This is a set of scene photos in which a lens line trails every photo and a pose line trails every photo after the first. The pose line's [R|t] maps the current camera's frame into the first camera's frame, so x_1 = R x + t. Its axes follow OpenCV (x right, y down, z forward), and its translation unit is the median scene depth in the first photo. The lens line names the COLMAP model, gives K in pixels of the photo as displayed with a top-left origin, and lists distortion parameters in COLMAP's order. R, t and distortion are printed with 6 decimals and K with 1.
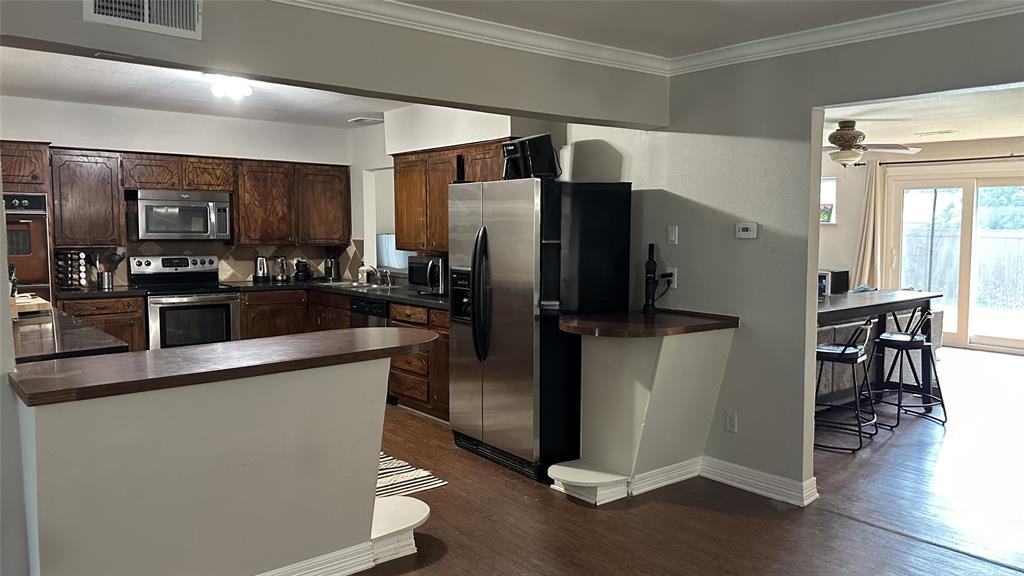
lens RADIAL K [[717.9, 0, 516.2], [0, 717.9, 292.6], [0, 0, 1]] dist [0.035820, -0.070114]
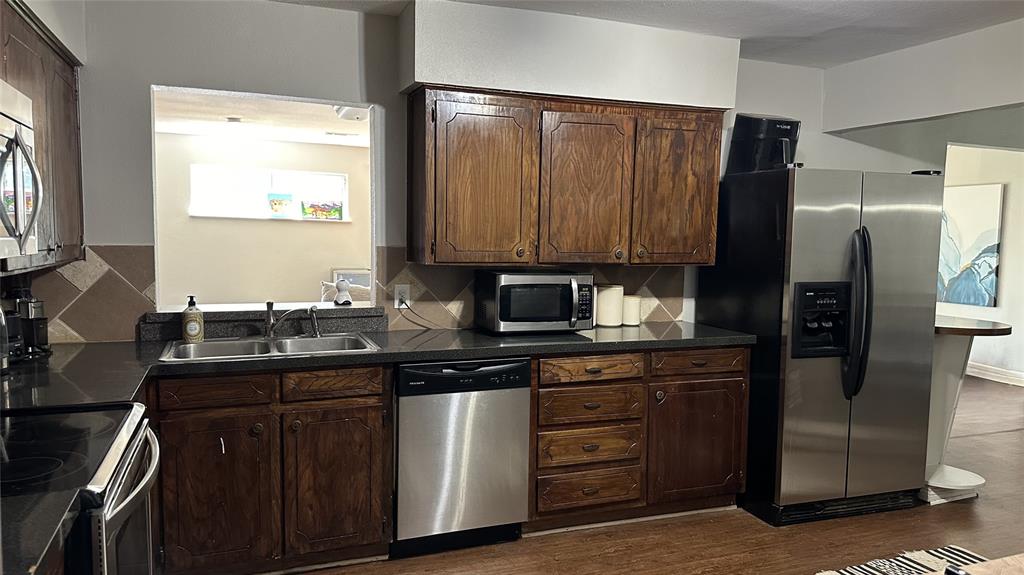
lens RADIAL K [[717.9, 0, 506.8], [0, 717.9, 288.4], [0, 0, 1]] dist [0.035820, -0.070114]
pose [[0.344611, -0.072012, 0.935979, -0.612422], [0.071443, 0.996174, 0.050339, -0.060829], [-0.936023, 0.049522, 0.348437, 0.716793]]
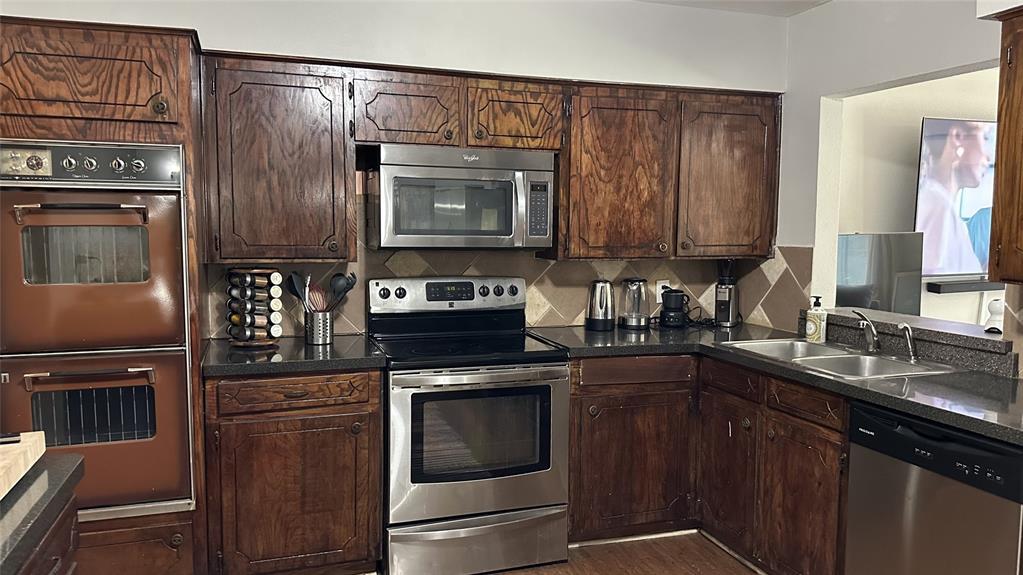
lens RADIAL K [[717.2, 0, 513.7], [0, 717.2, 293.1], [0, 0, 1]] dist [0.035820, -0.070114]
pose [[0.927374, 0.033971, -0.372591, -0.240305], [-0.033771, 0.999405, 0.007066, -0.045638], [0.372609, 0.006030, 0.927969, 0.543520]]
